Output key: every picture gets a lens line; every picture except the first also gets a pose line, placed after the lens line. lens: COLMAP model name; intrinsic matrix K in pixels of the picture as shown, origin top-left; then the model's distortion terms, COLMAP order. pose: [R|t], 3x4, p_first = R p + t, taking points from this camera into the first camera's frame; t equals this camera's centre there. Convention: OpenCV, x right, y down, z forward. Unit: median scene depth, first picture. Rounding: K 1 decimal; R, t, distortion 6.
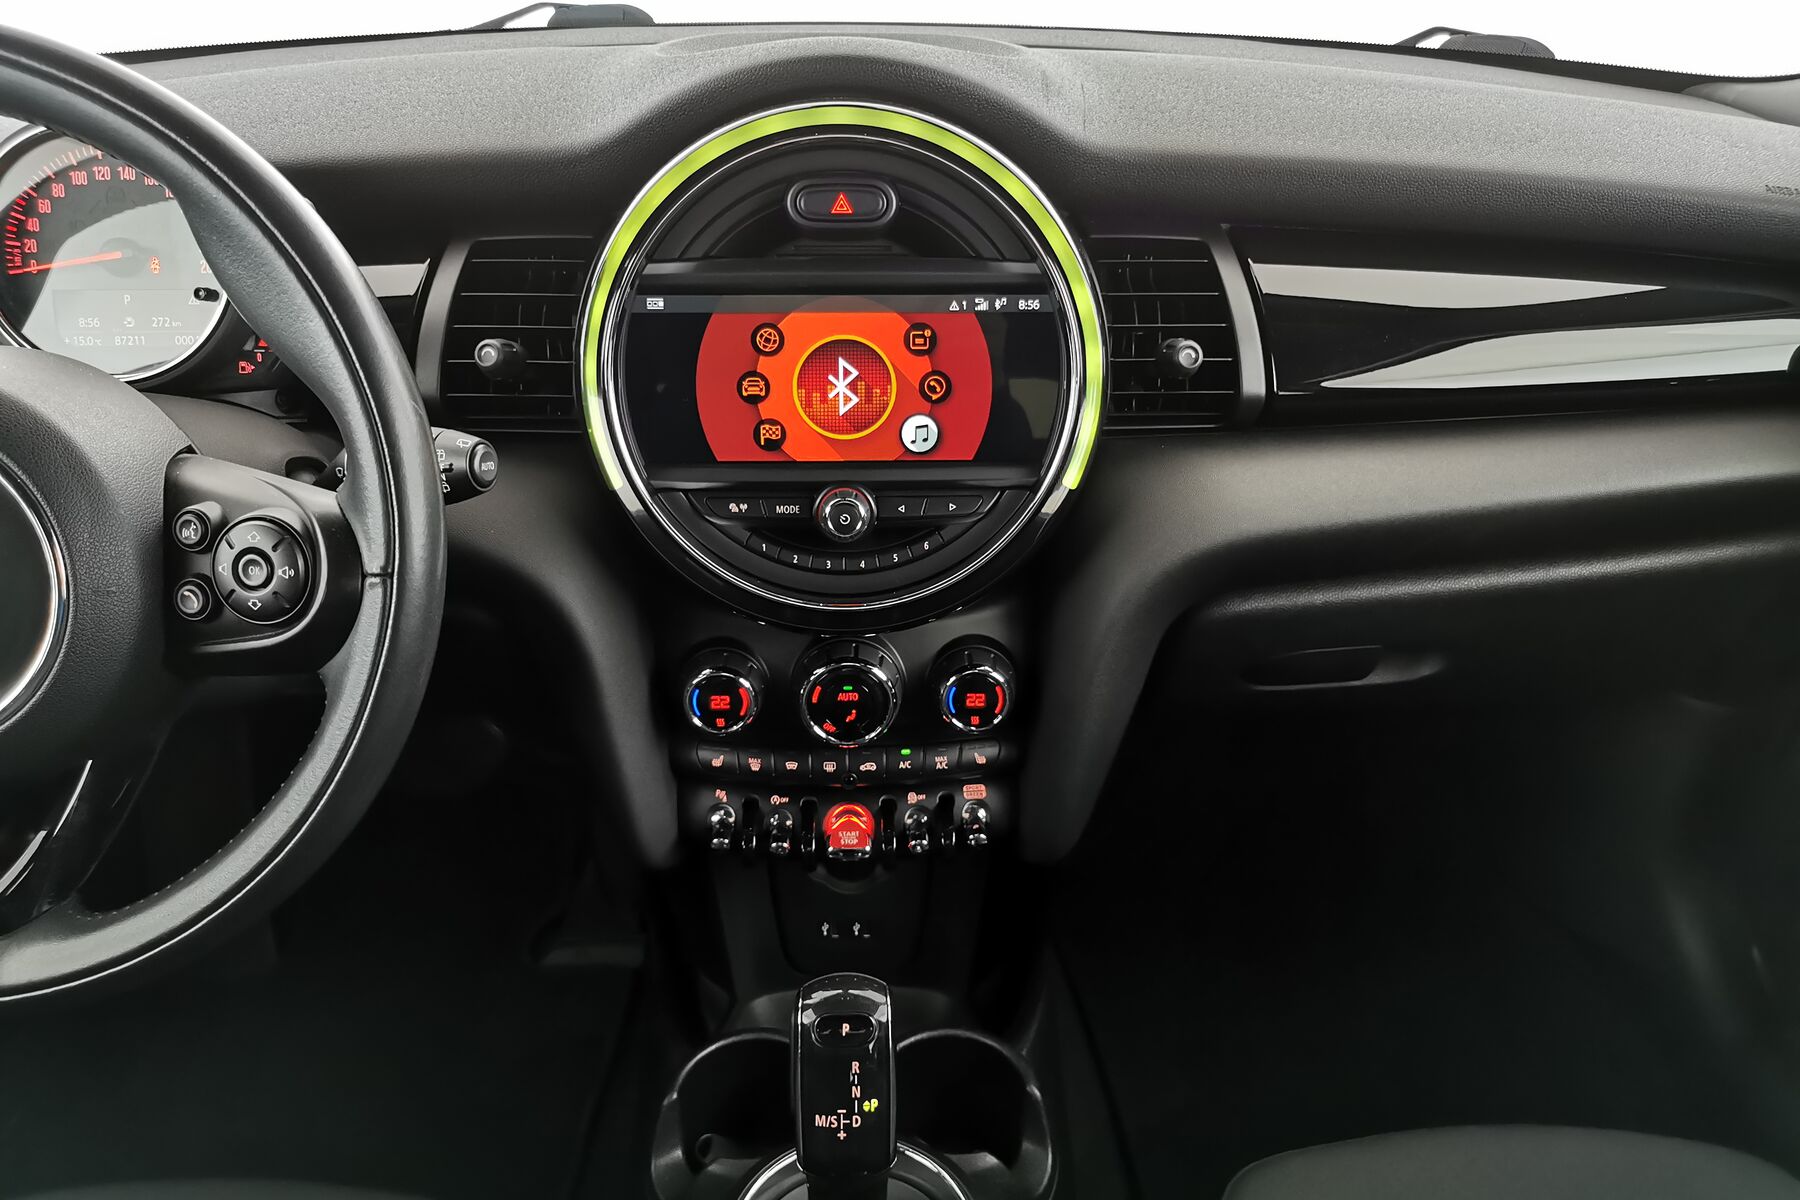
lens RADIAL K [[1393.3, 0, 902.1], [0, 1393.3, 594.7], [0, 0, 1]] dist [0.011955, 0.002857]
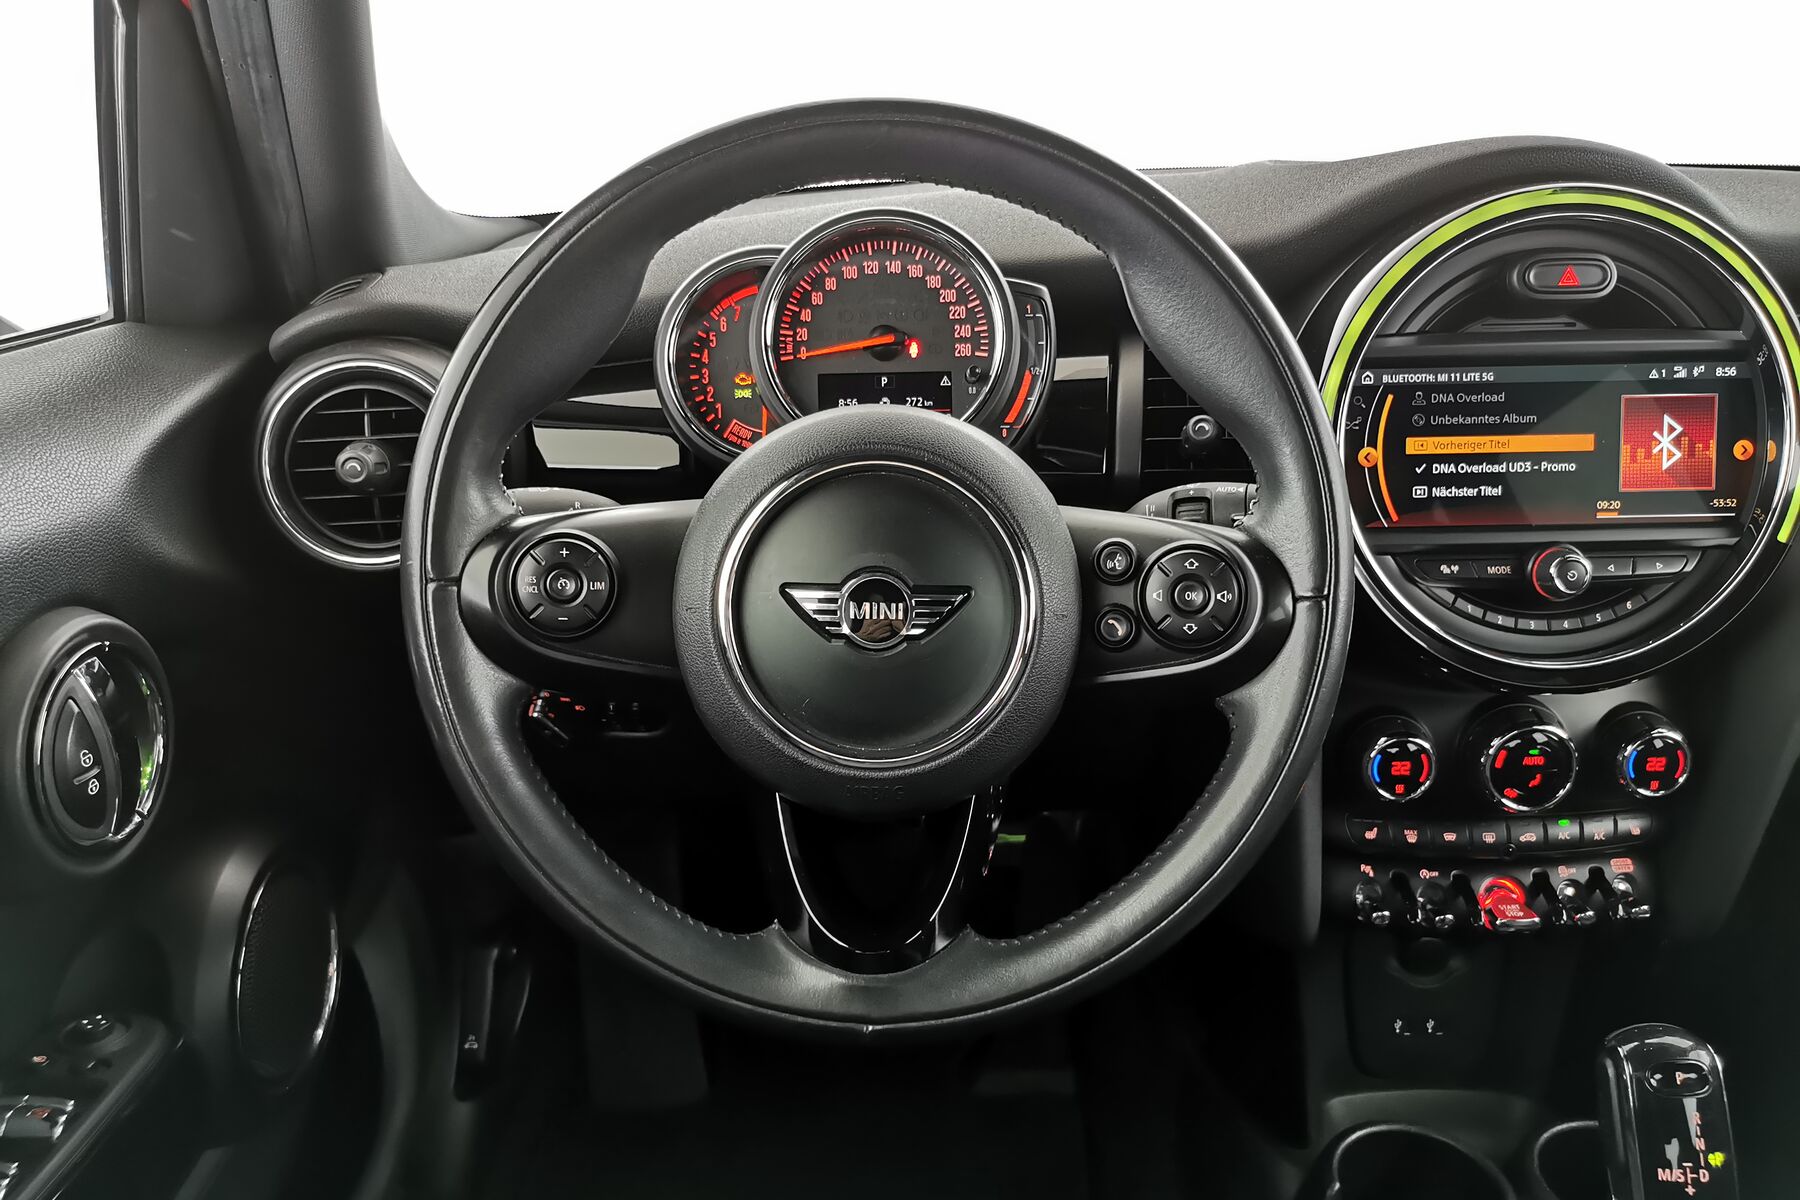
lens RADIAL K [[1393.3, 0, 896.2], [0, 1393.3, 597.7], [0, 0, 1]] dist [0.011955, 0.002857]
pose [[0.999493, -0.014441, -0.028369, -0.492341], [0.010463, 0.990698, -0.135677, 0.092997], [0.030064, 0.135312, 0.990347, -0.031963]]
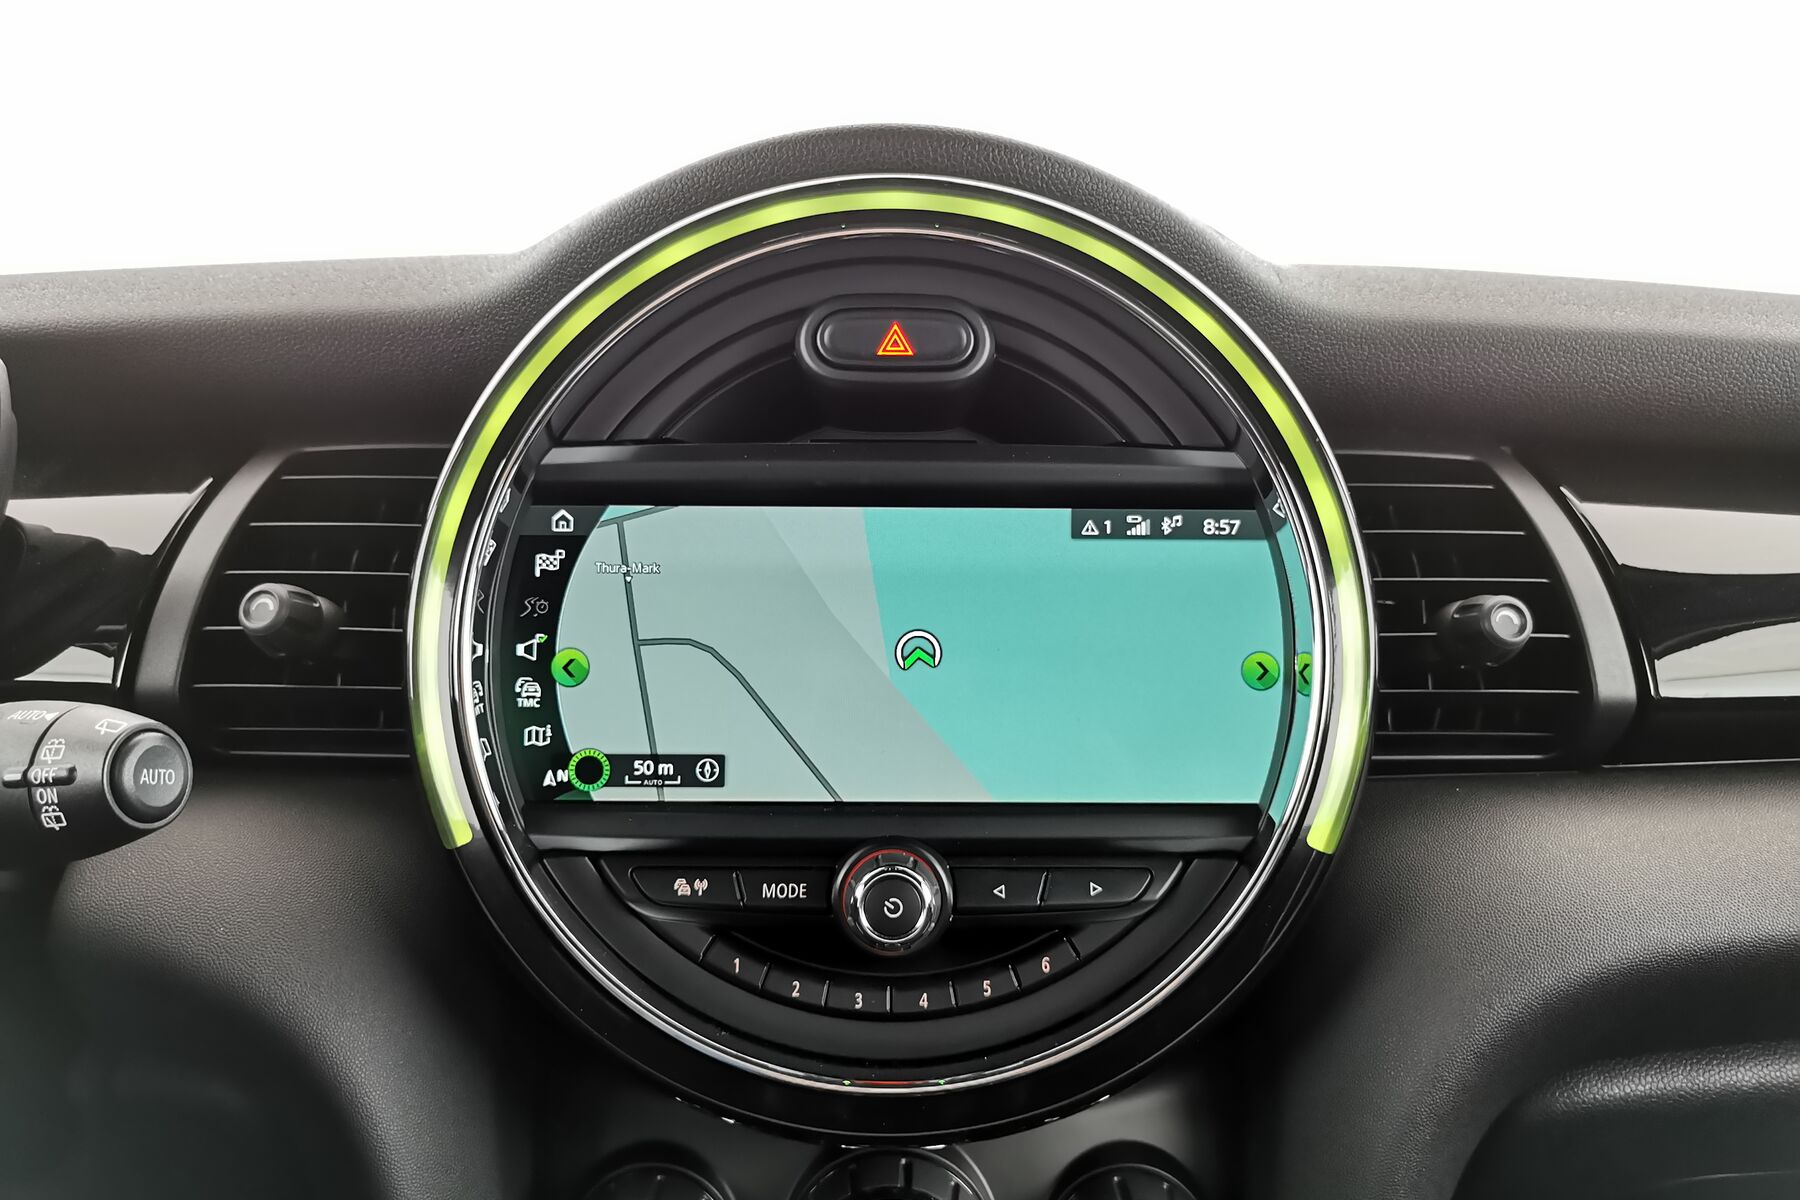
lens RADIAL K [[1405.2, 0, 907.0], [0, 1405.2, 611.7], [0, 0, 1]] dist [0.007085, -0.000668]
pose [[0.999873, 0.004145, -0.015379, -0.027422], [-0.008594, 0.953344, -0.301763, -0.001881], [0.013411, 0.301857, 0.953259, 0.455193]]
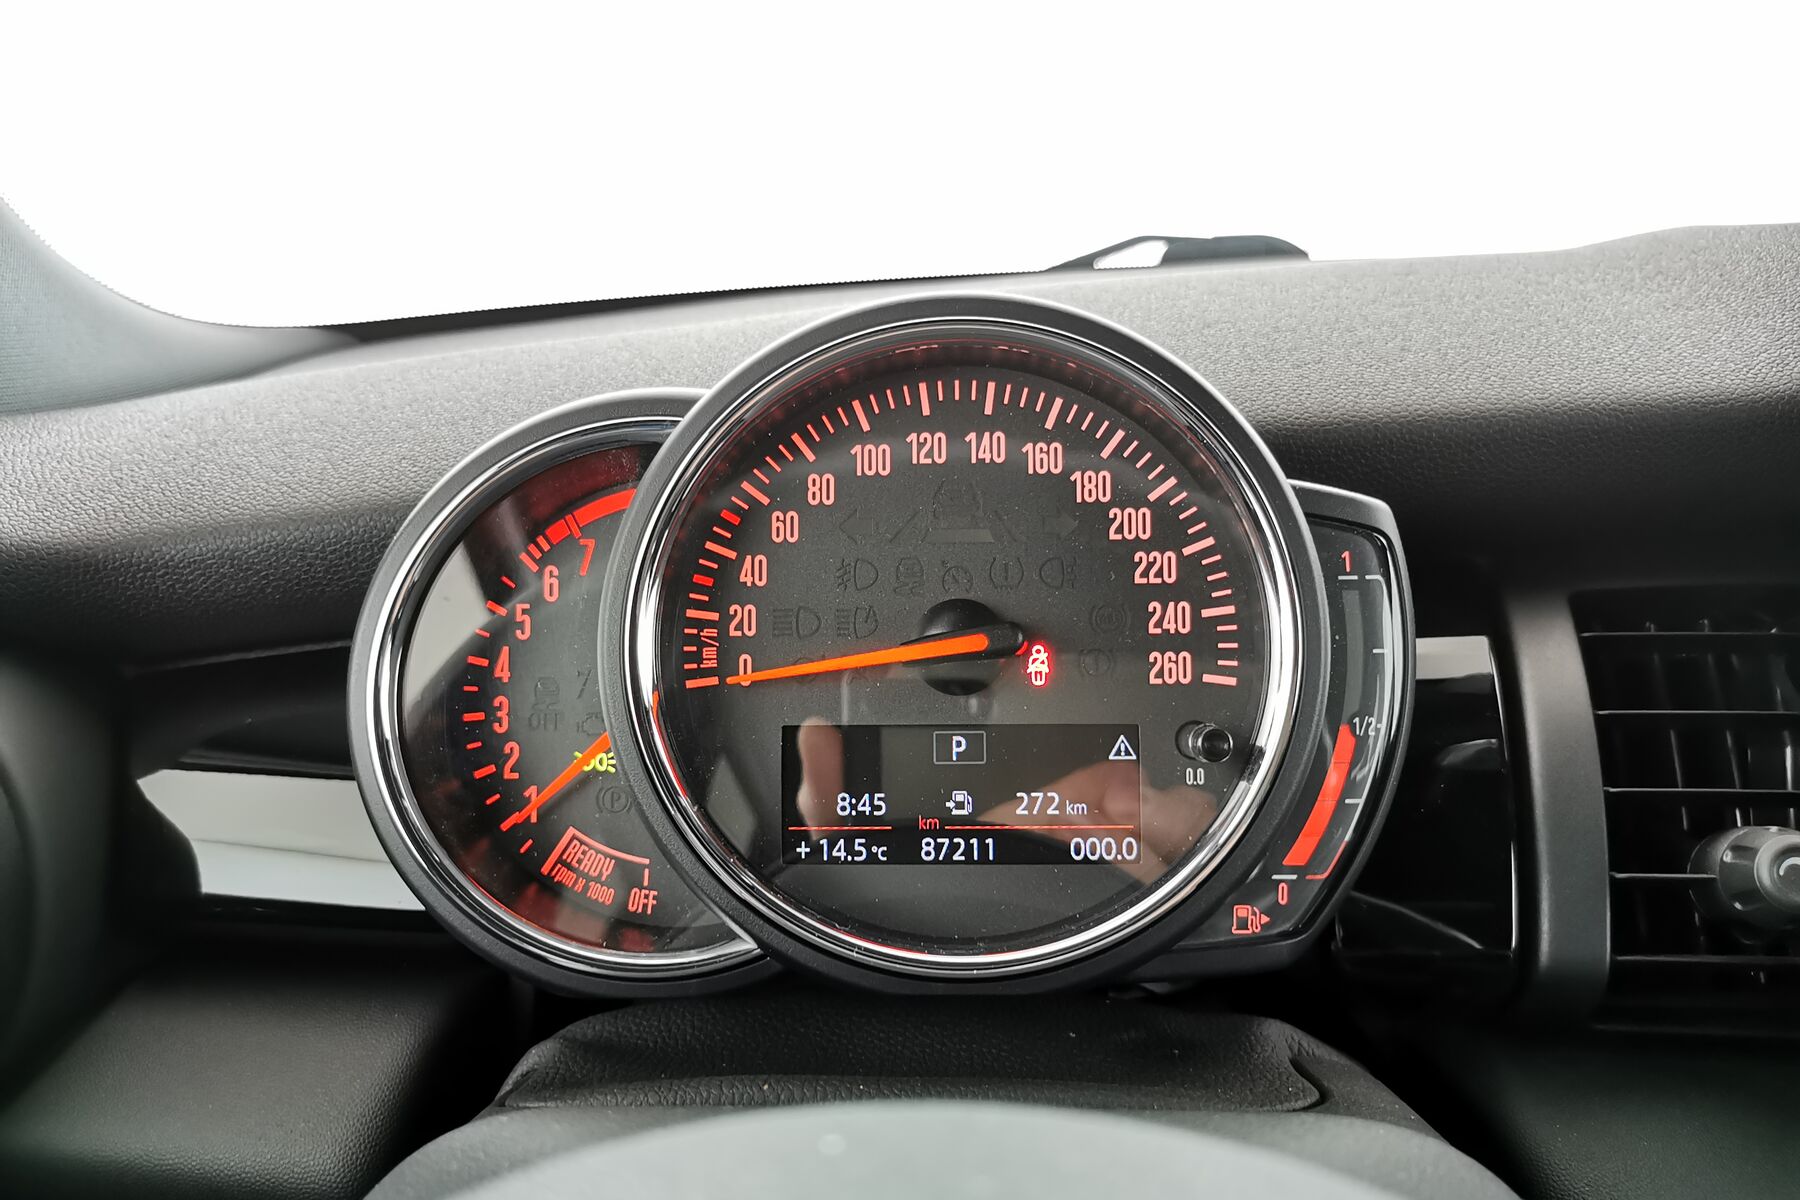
lens RADIAL K [[1292.8, 0, 911.6], [0, 1292.8, 591.2], [0, 0, 1]] dist [0.014603, -0.000422]
pose [[0.998360, -0.004086, -0.057099, -0.520043], [-0.007821, 0.978360, -0.206760, -0.169659], [0.056708, 0.206868, 0.976724, 0.596955]]
